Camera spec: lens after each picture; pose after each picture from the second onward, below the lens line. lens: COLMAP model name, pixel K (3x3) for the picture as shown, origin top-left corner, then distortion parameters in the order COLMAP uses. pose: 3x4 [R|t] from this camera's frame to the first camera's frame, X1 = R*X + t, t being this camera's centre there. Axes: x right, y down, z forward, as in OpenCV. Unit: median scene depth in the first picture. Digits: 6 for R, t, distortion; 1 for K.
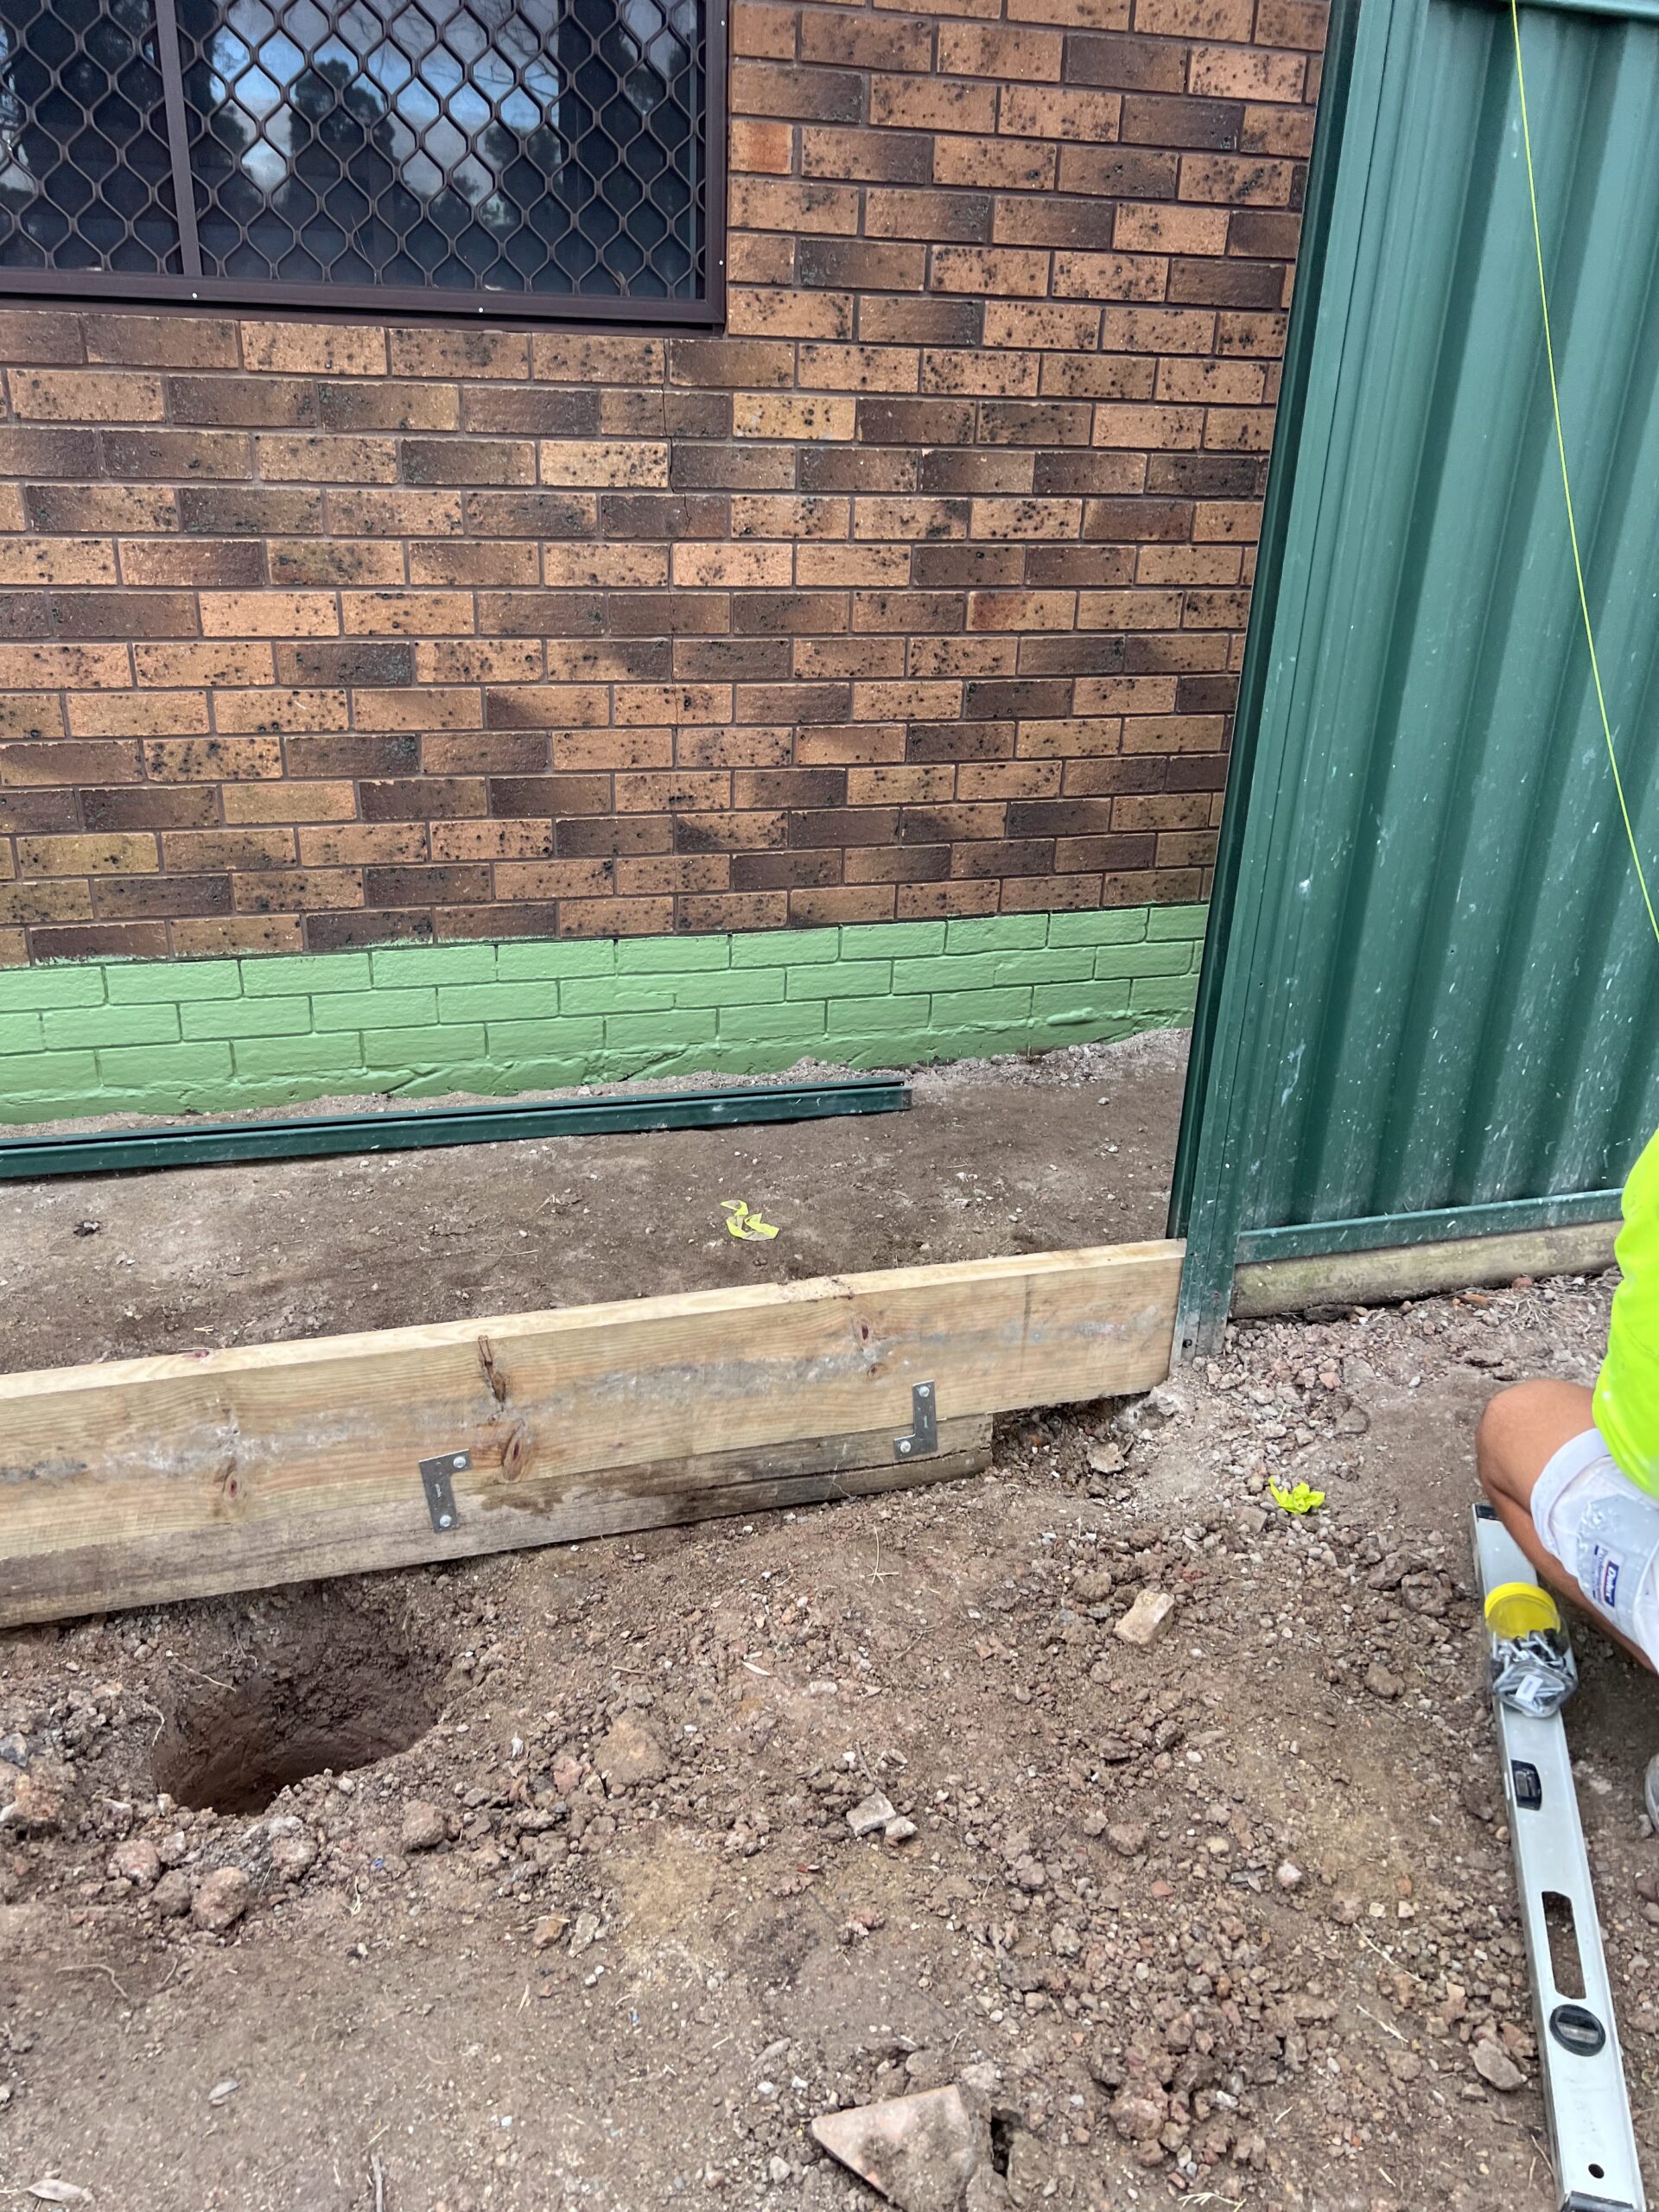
lens RADIAL K [[1685.5, 0, 834.9], [0, 1685.5, 1103.9], [0, 0, 1]] dist [0.051291, -0.054628]
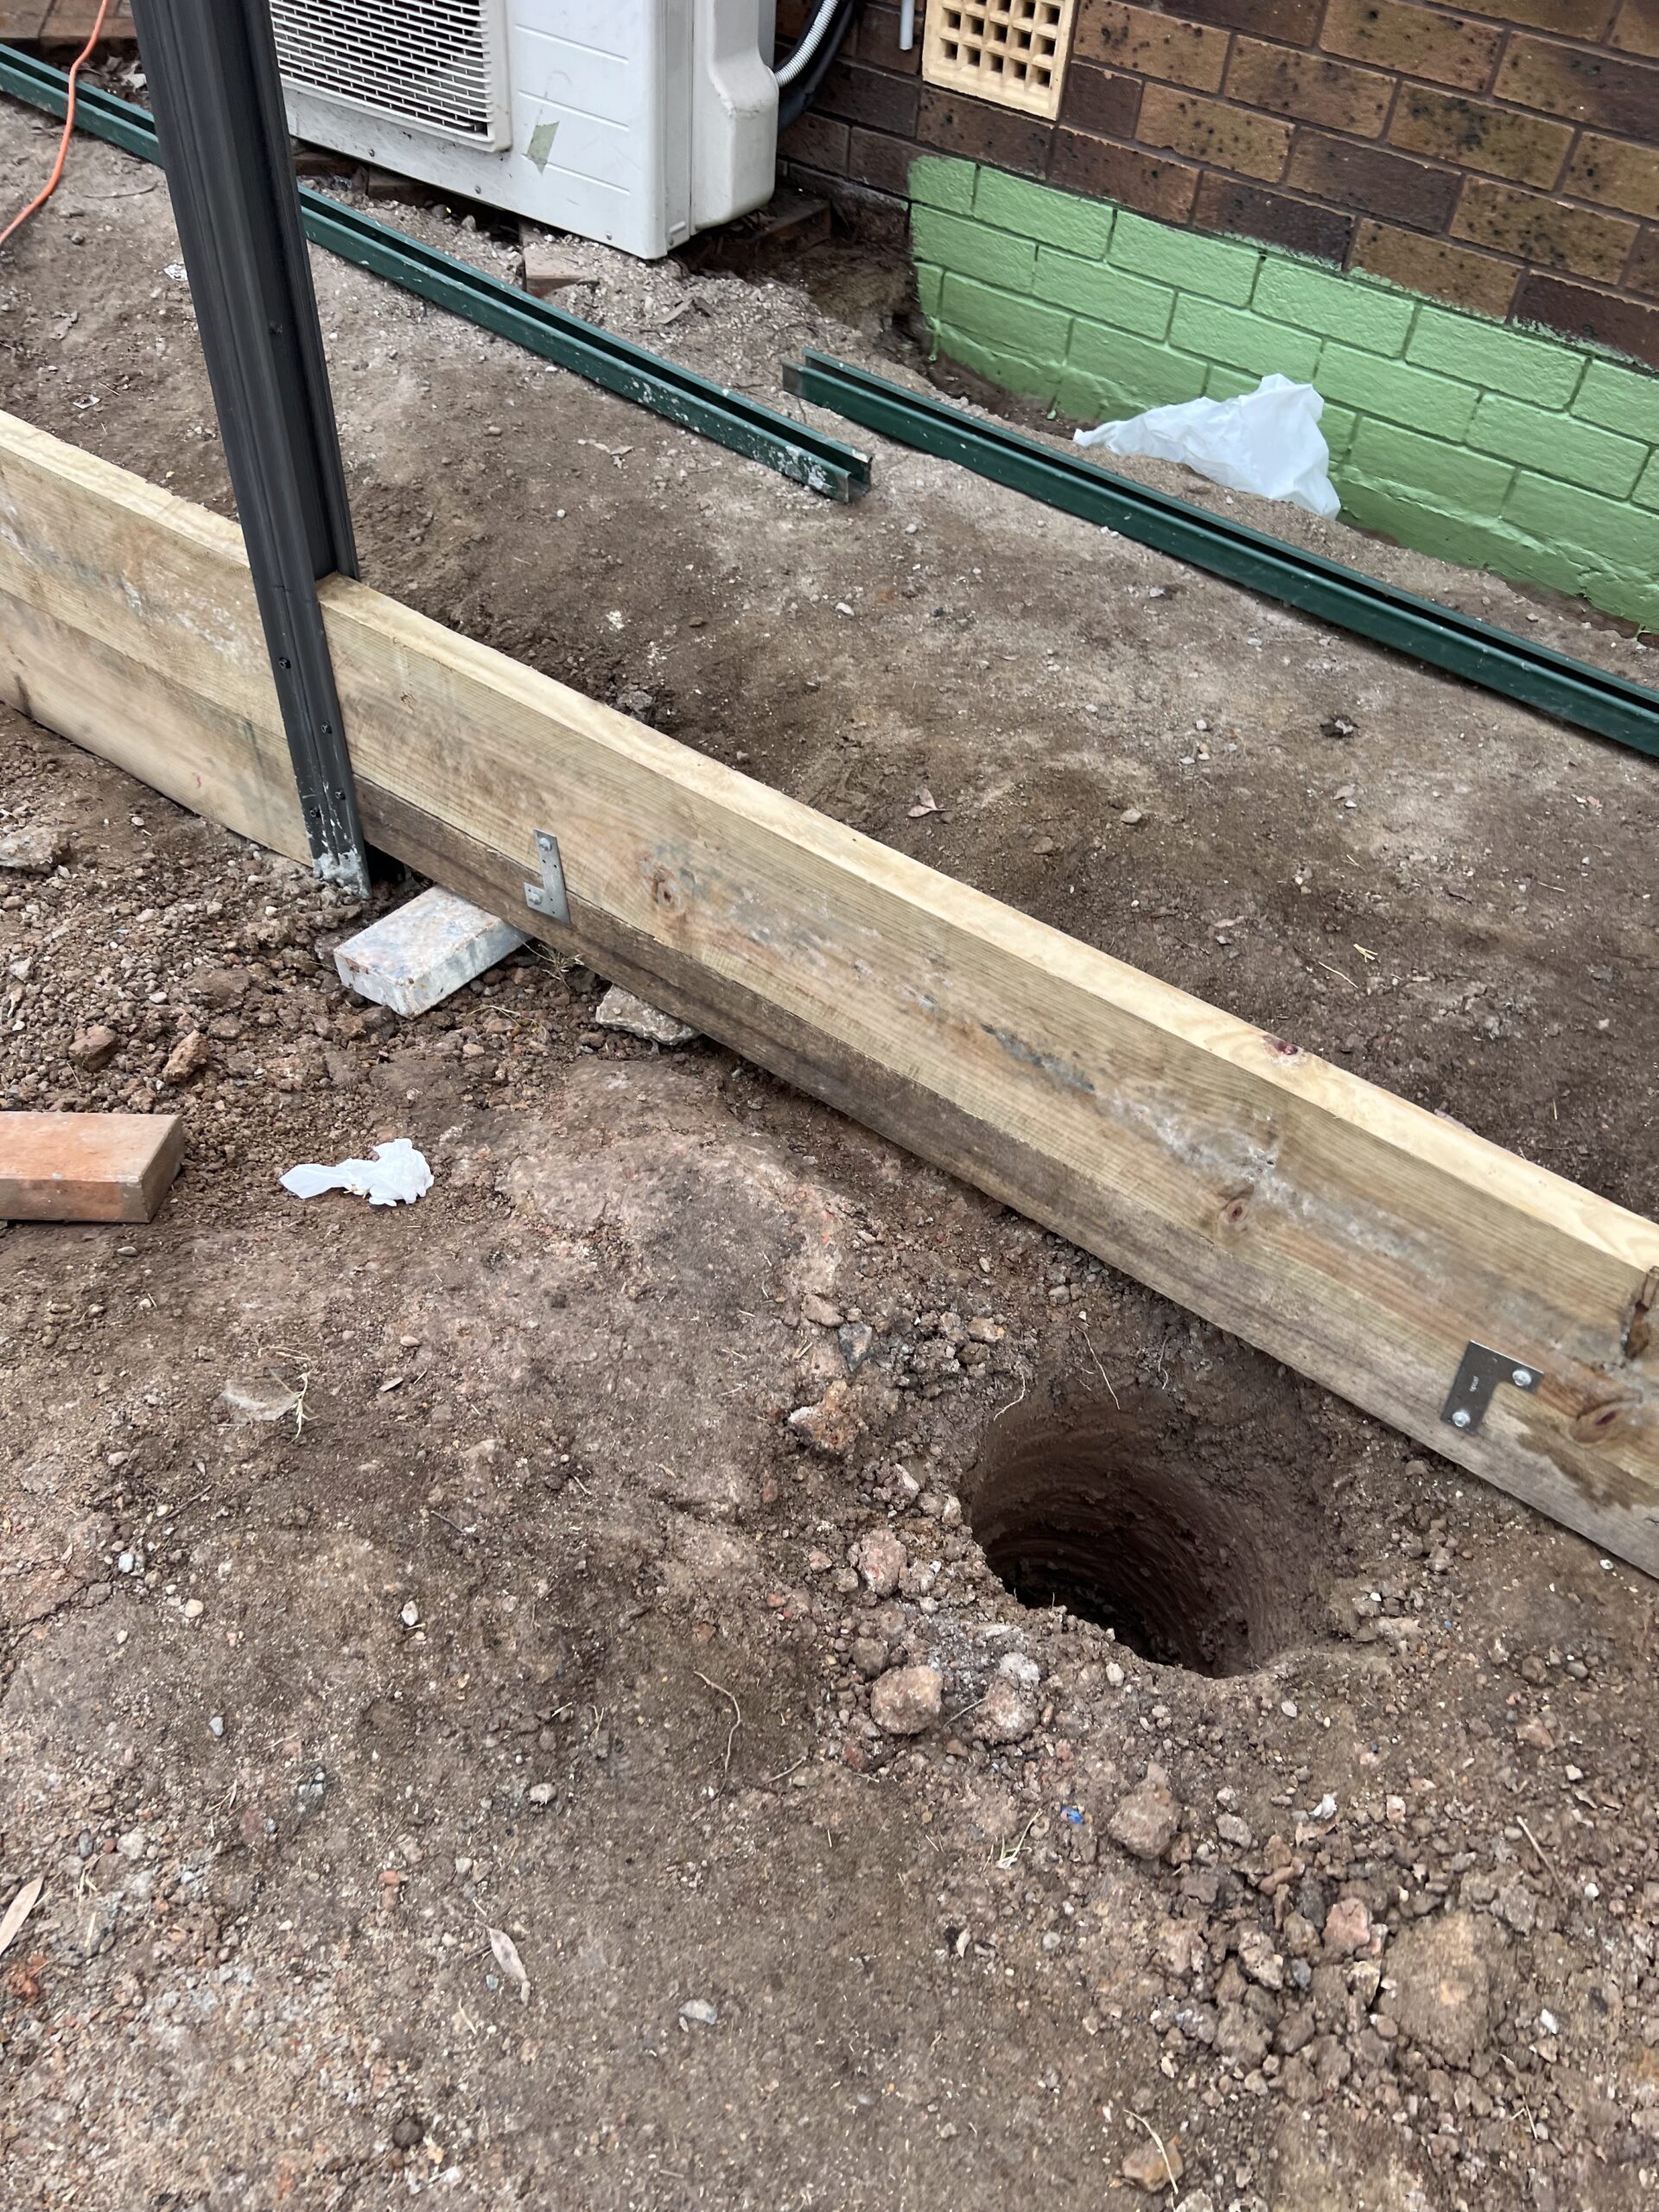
lens RADIAL K [[1685.5, 0, 830.3], [0, 1685.5, 1117.4], [0, 0, 1]] dist [0.051291, -0.054628]
pose [[0.617838, 0.596928, -0.511814, -0.111797], [-0.357930, 0.793068, 0.492878, -0.101244], [0.700116, -0.121326, 0.703646, 0.362422]]
